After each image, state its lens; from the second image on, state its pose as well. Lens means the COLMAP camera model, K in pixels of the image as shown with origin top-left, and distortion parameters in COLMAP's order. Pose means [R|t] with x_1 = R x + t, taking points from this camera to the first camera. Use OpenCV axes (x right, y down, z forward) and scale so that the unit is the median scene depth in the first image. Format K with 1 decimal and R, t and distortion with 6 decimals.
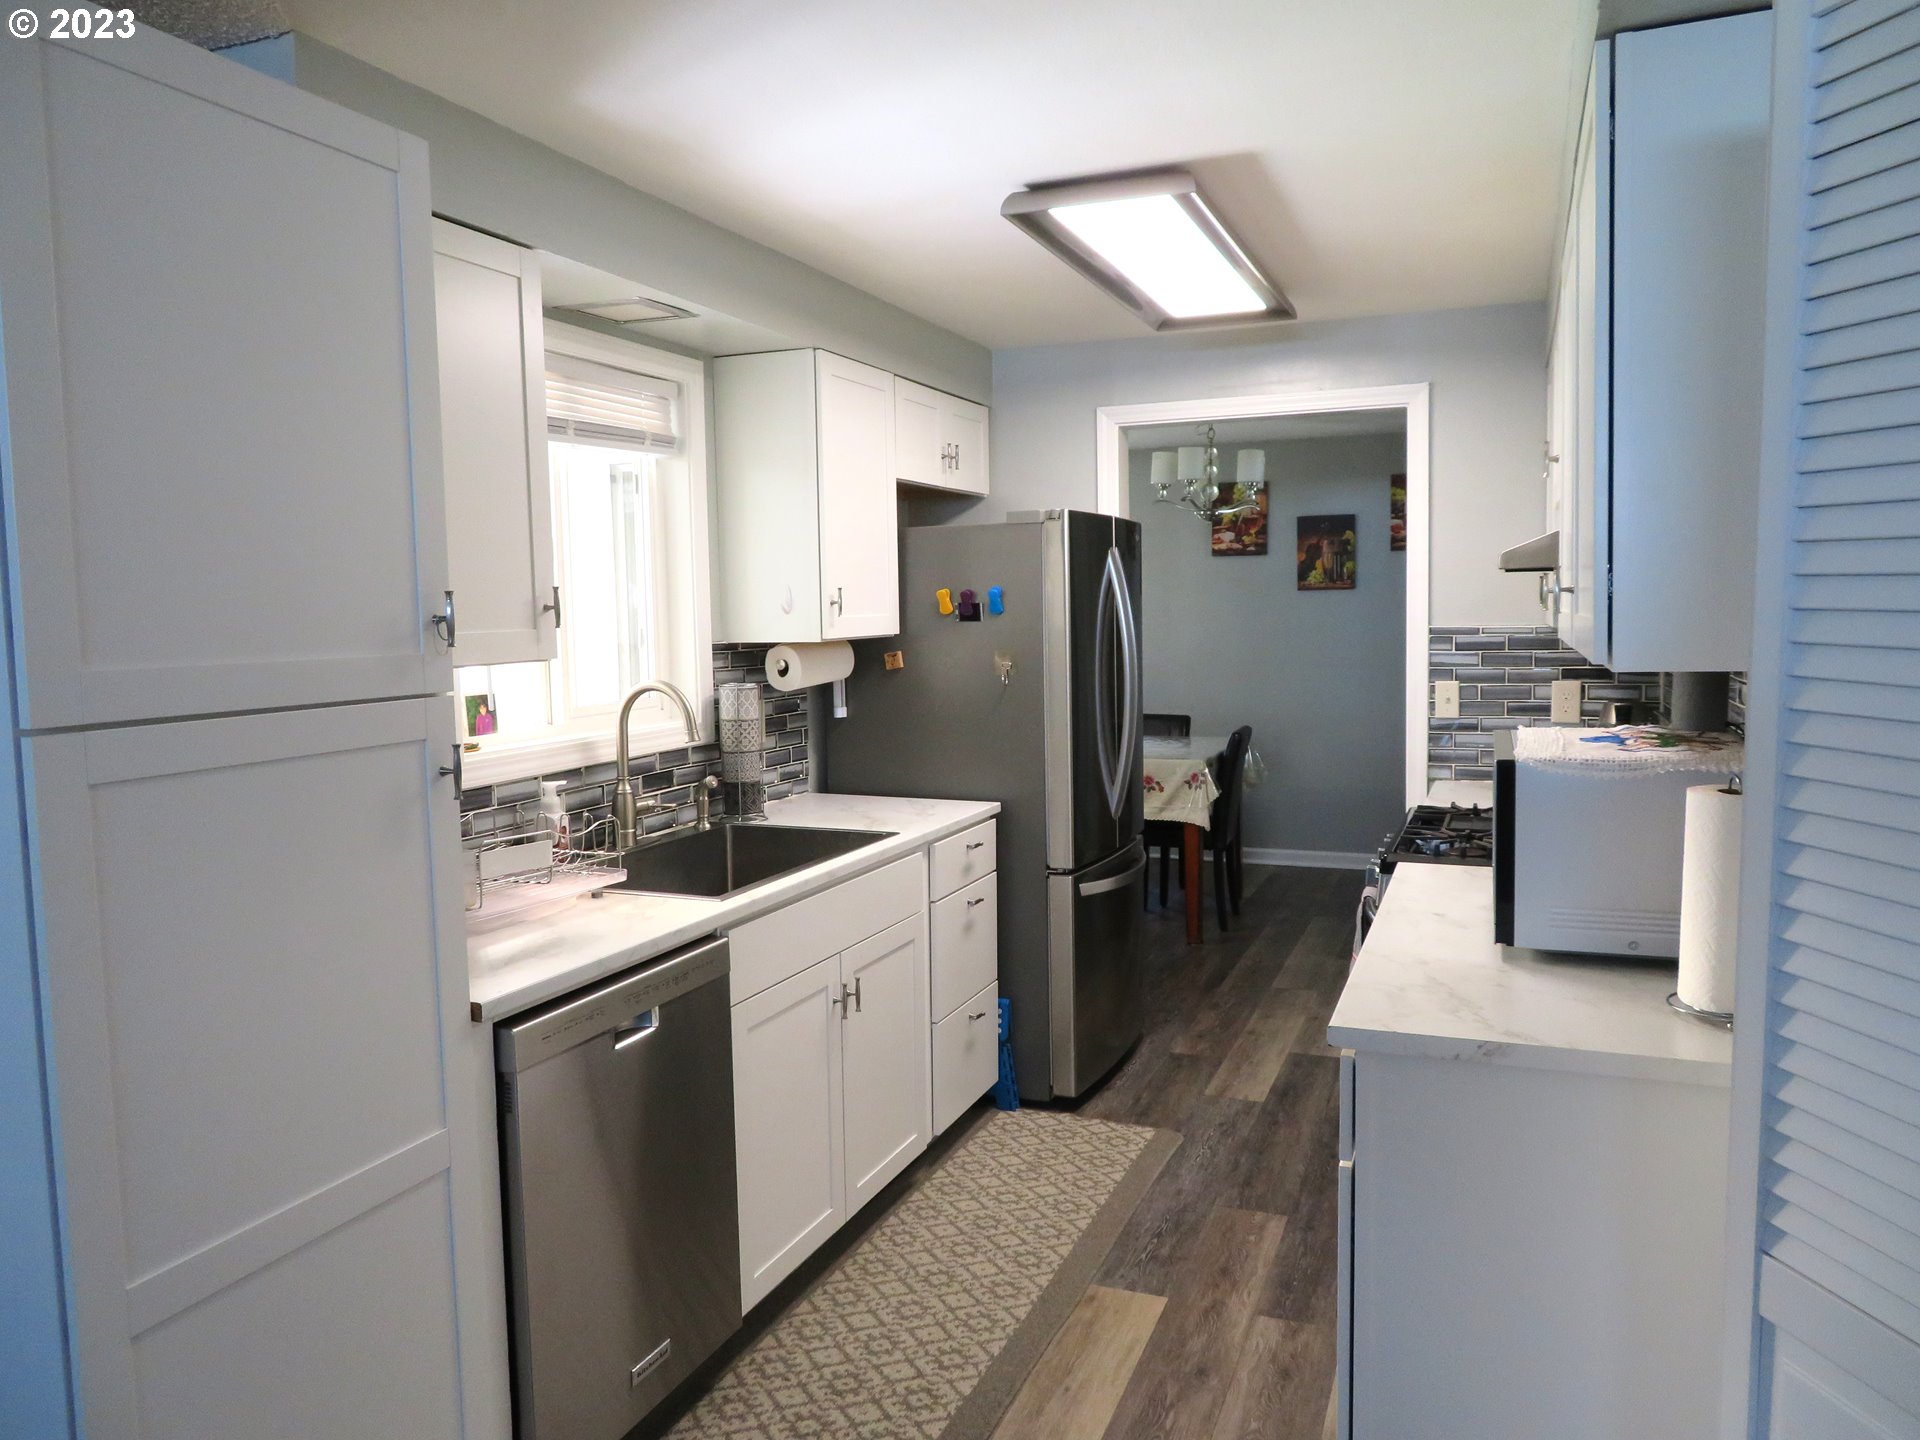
lens RADIAL K [[1362.2, 0, 959.2], [0, 1362.2, 722.0], [0, 0, 1]] dist [-0.011440, -0.000289]
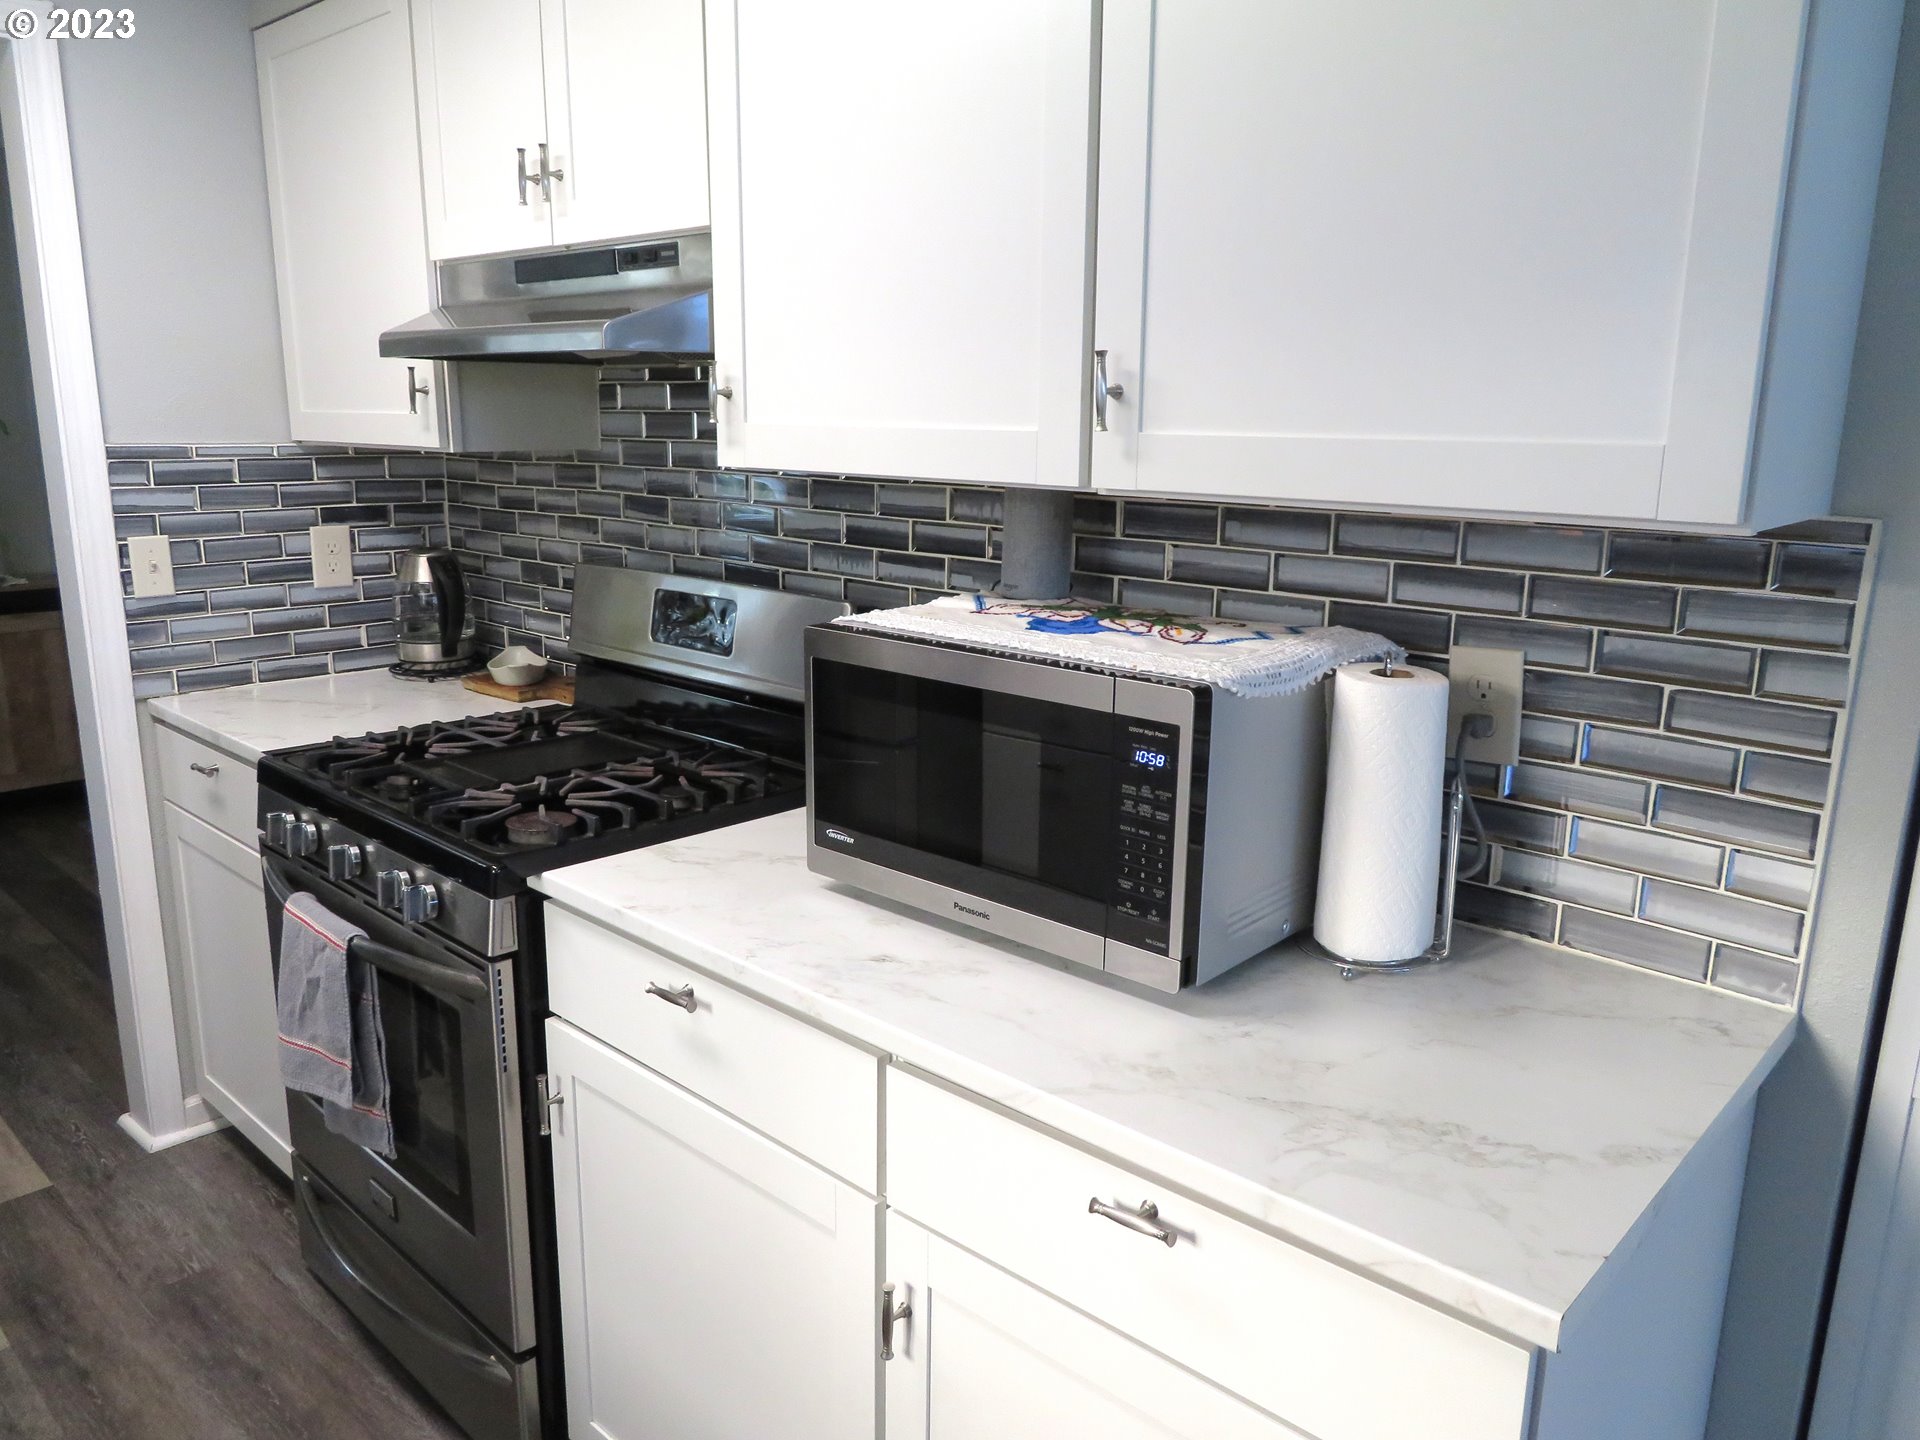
lens RADIAL K [[1362.2, 0, 960.7], [0, 1362.2, 713.4], [0, 0, 1]] dist [-0.011440, -0.000289]
pose [[0.349698, -0.178468, 0.919706, -0.087093], [0.058695, 0.983933, 0.168614, -0.033078], [-0.935022, -0.004982, 0.354555, 0.444763]]
